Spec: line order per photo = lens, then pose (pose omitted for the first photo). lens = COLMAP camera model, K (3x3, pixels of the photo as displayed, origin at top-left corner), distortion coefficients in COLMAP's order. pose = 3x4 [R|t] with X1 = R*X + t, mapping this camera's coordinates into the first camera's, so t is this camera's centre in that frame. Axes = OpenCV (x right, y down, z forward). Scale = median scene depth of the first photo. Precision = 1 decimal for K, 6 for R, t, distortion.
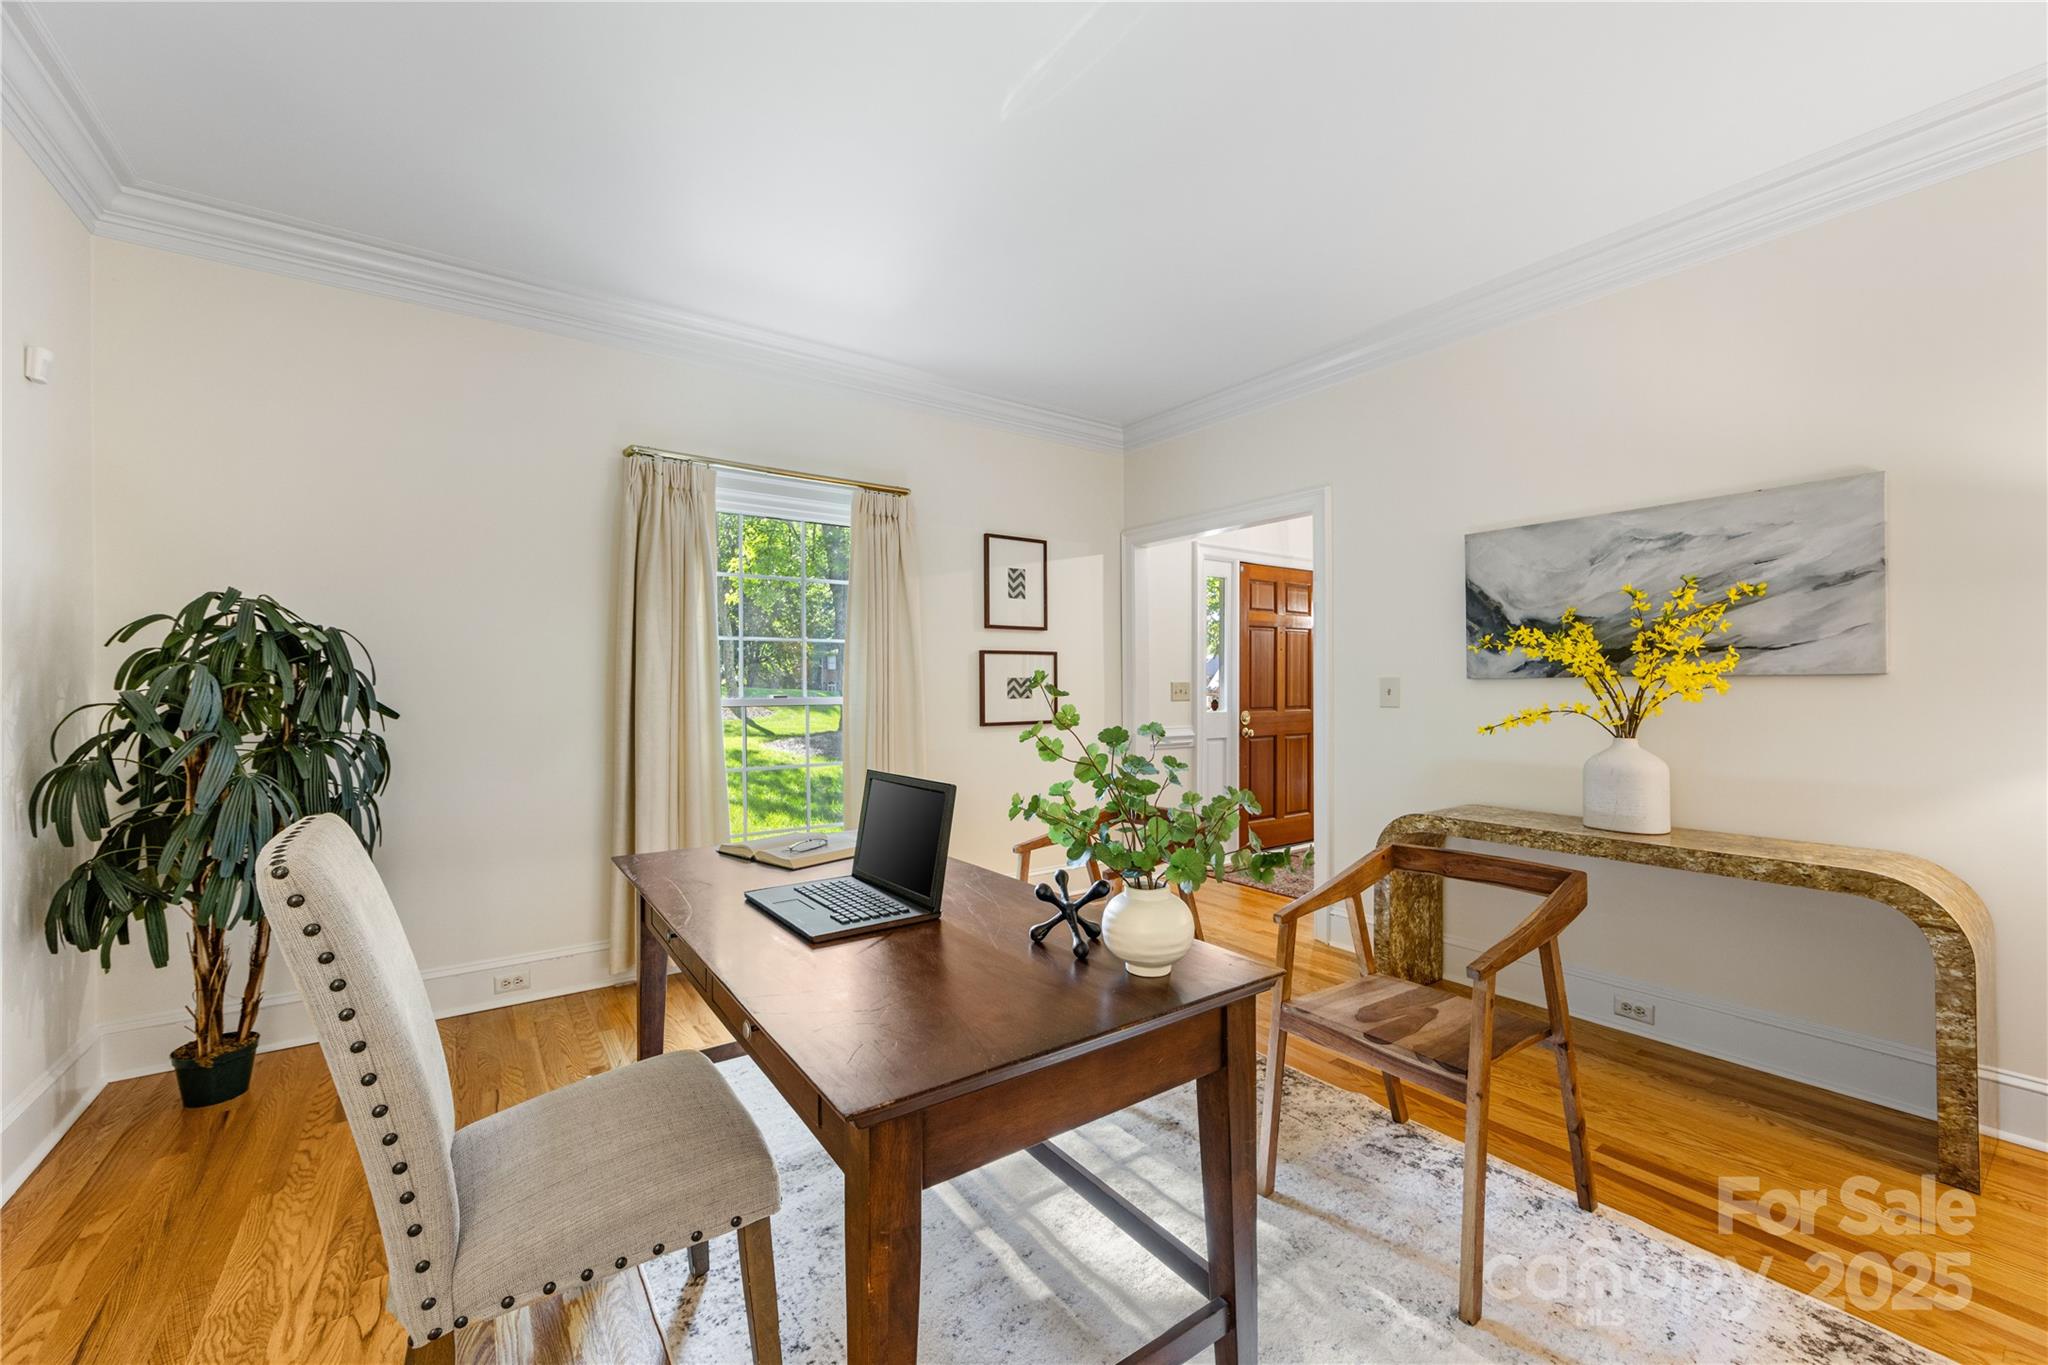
lens RADIAL K [[805.6, 0, 1021.6], [0, 805.6, 682.9], [0, 0, 1]] dist [-0.001842, -0.001198]
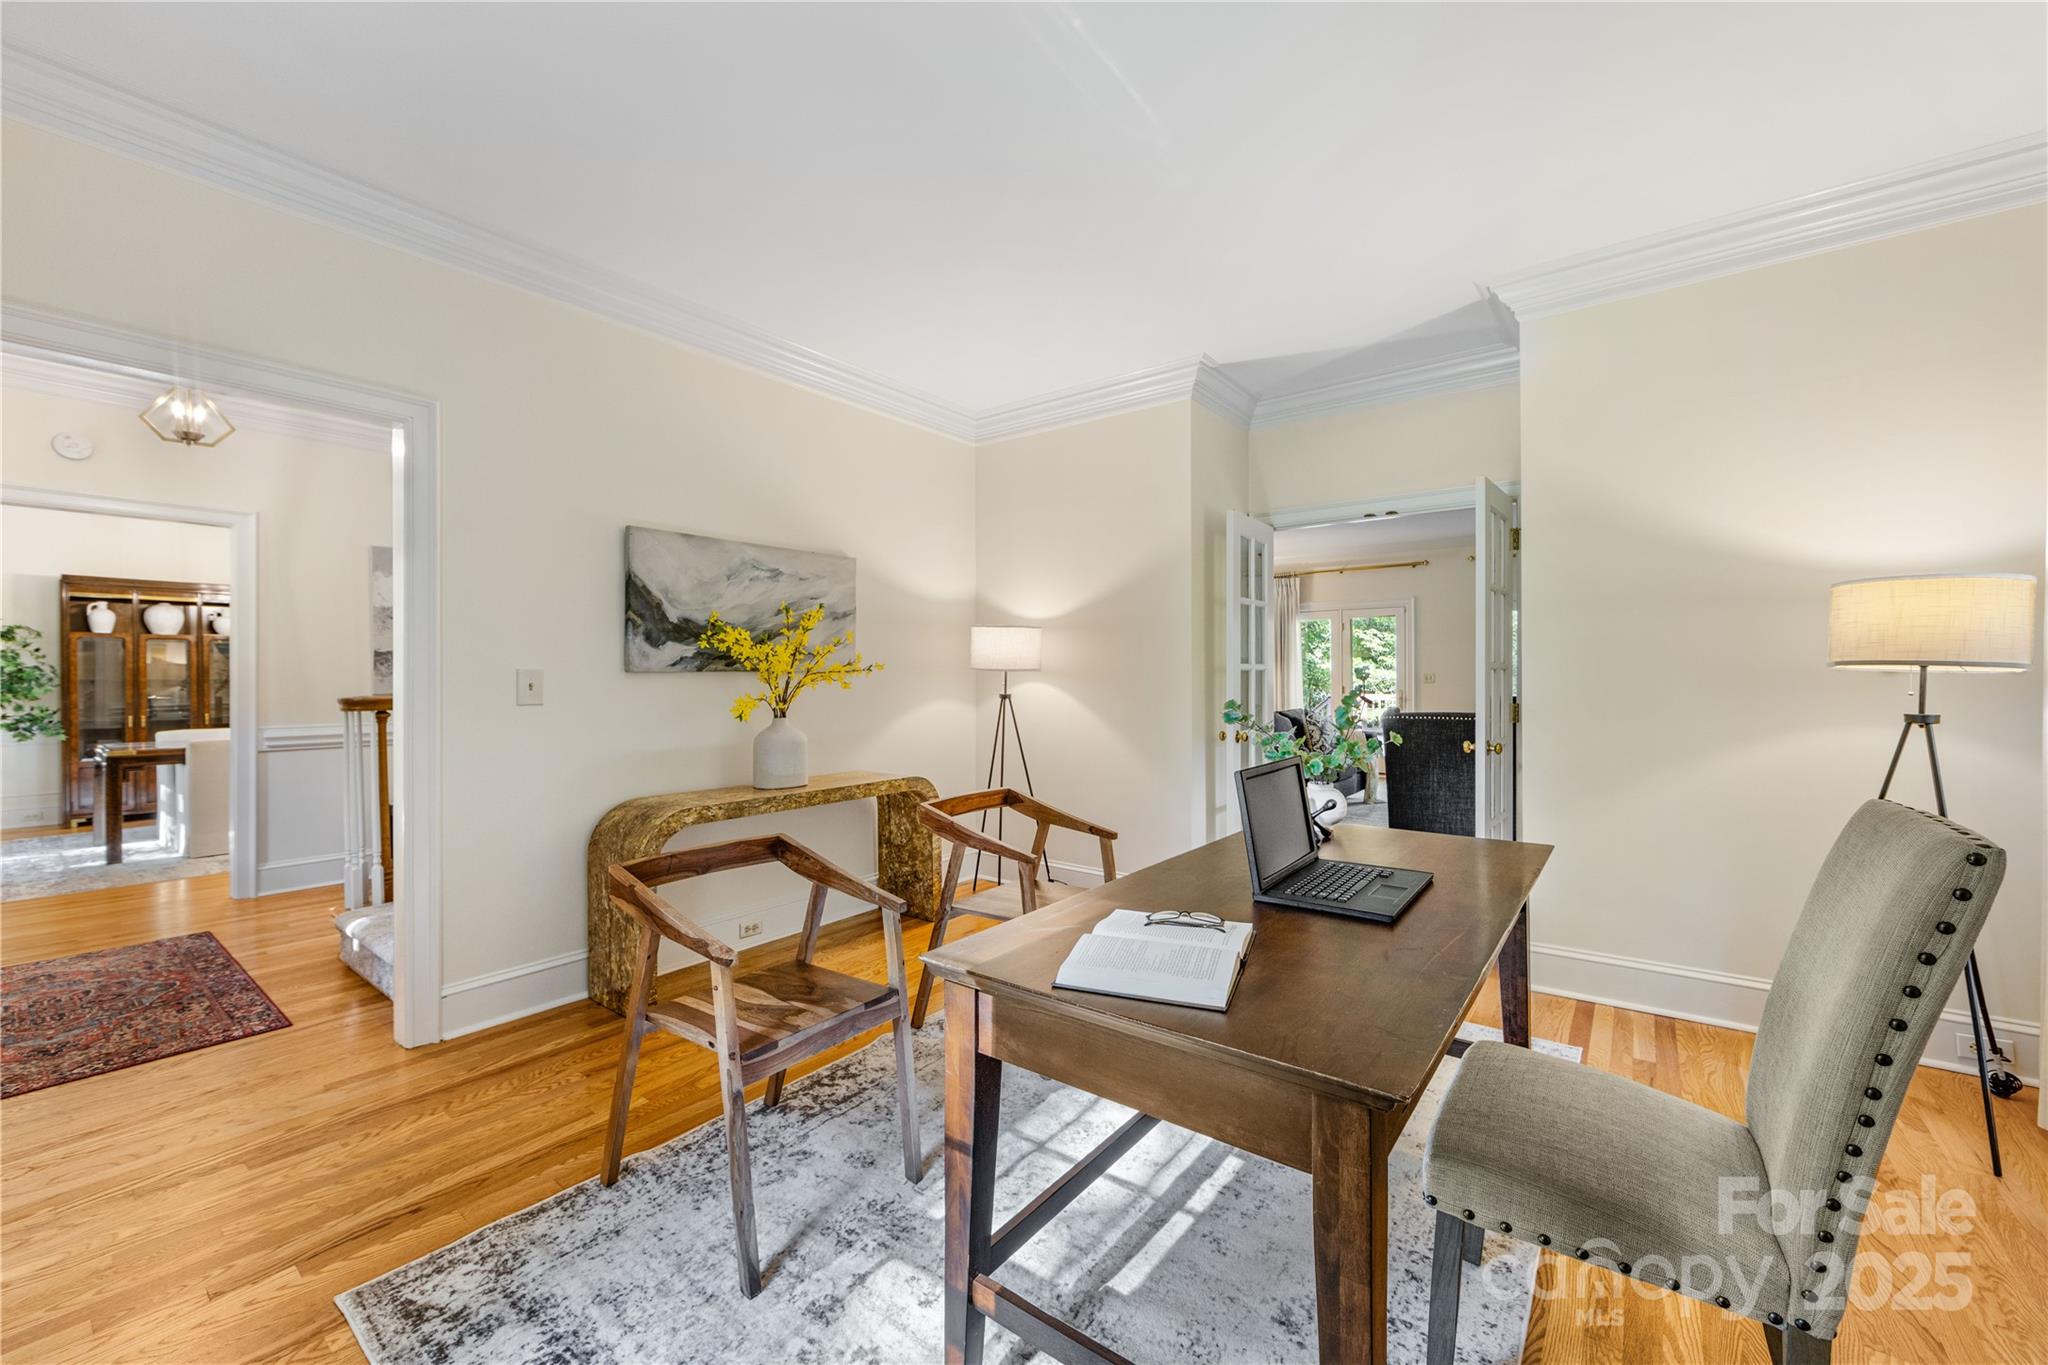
lens RADIAL K [[805.6, 0, 1029.8], [0, 805.6, 677.6], [0, 0, 1]] dist [-0.001842, -0.001198]
pose [[-0.298920, 0.004881, 0.954266, -0.584942], [0.001262, 0.999988, -0.004719, 0.007771], [-0.954277, -0.000206, -0.298922, 0.910888]]
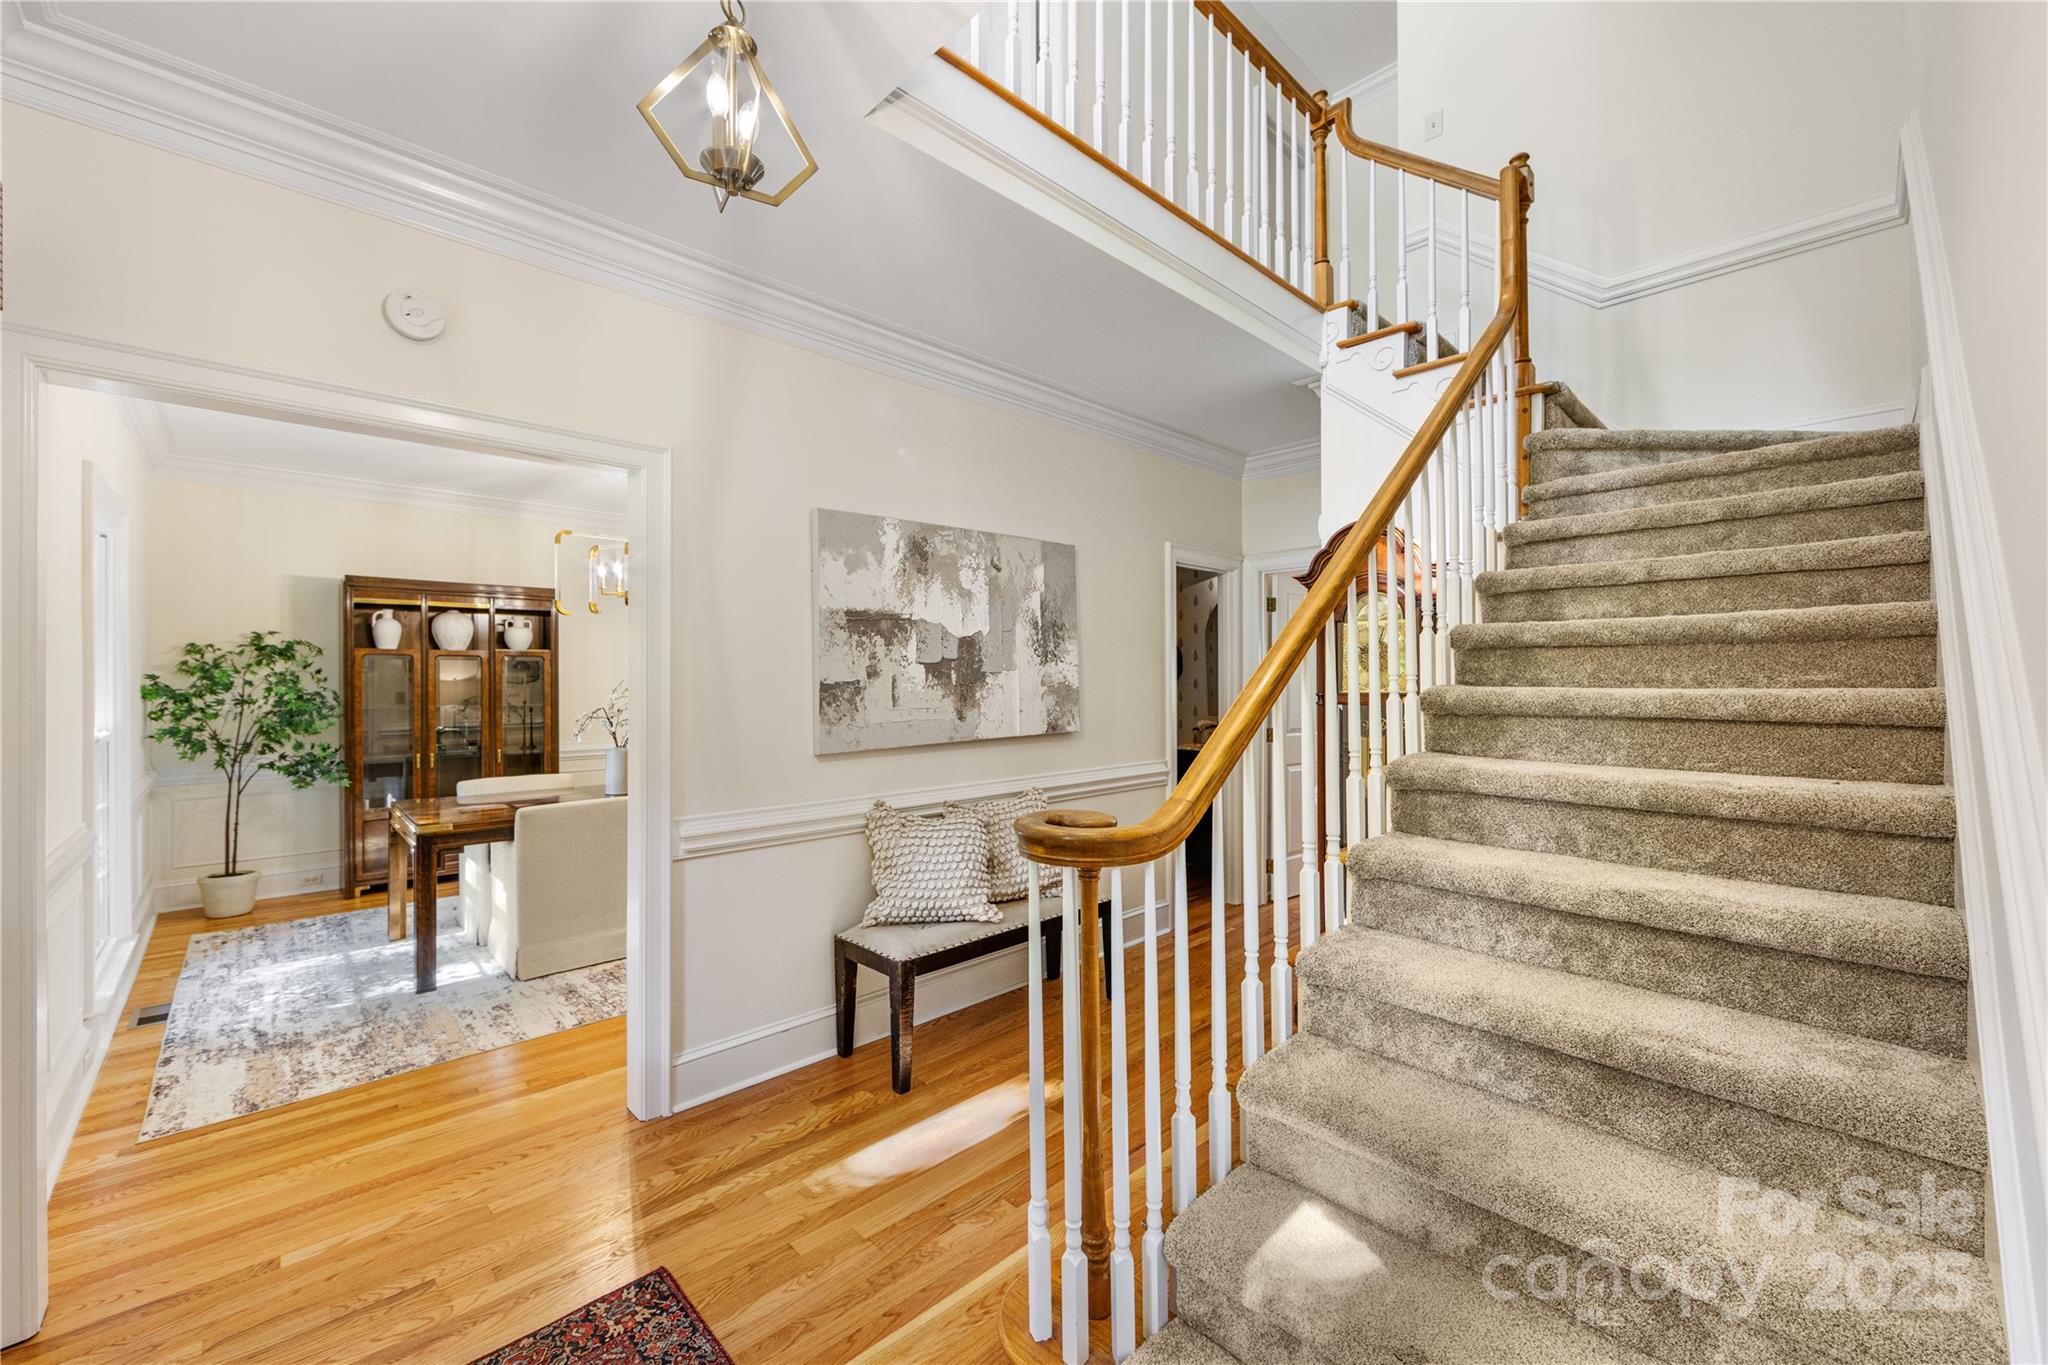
lens RADIAL K [[805.6, 0, 1015.1], [0, 805.6, 680.7], [0, 0, 1]] dist [-0.001842, -0.001198]
pose [[-0.145872, 0.005007, 0.989291, -0.076040], [-0.001904, 0.999984, -0.005342, -0.025085], [-0.989302, -0.002663, -0.145861, 1.279930]]
